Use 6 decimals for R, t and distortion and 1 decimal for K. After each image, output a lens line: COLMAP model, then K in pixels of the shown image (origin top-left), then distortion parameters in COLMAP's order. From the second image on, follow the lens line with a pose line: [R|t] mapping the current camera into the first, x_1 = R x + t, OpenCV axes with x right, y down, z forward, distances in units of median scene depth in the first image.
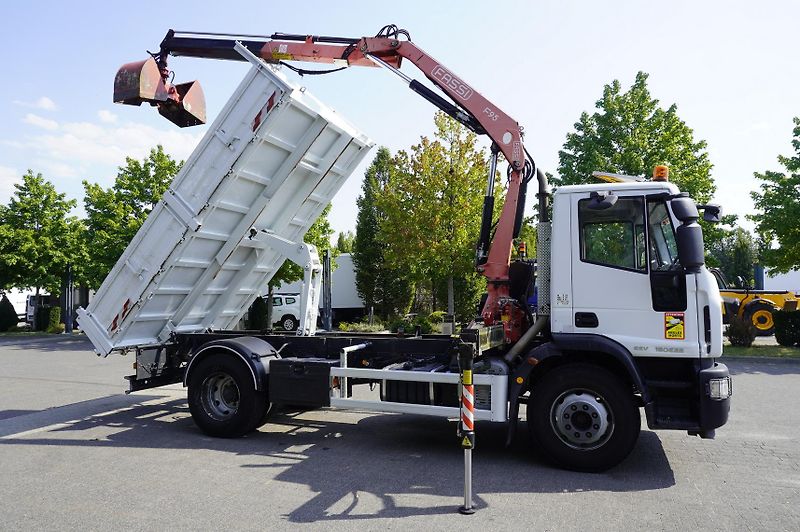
lens RADIAL K [[598.4, 0, 400.0], [0, 598.4, 266.0], [0, 0, 1]] dist [-0.035009, 0.002085]
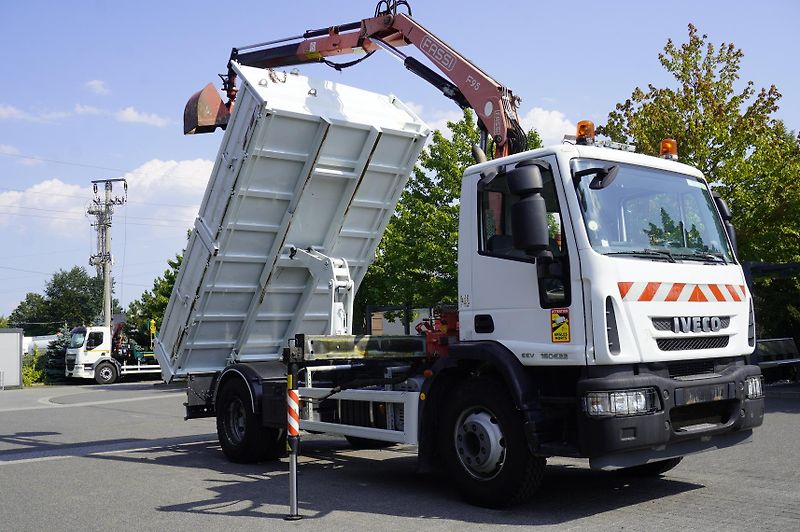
lens RADIAL K [[968.1, 0, 400.0], [0, 968.1, 266.0], [0, 0, 1]] dist [0.000225, -0.003209]
pose [[0.810978, -0.077671, -0.579899, 0.945967], [0.057258, 0.996927, -0.053452, 0.070894], [0.582269, 0.010145, 0.812933, -0.157838]]
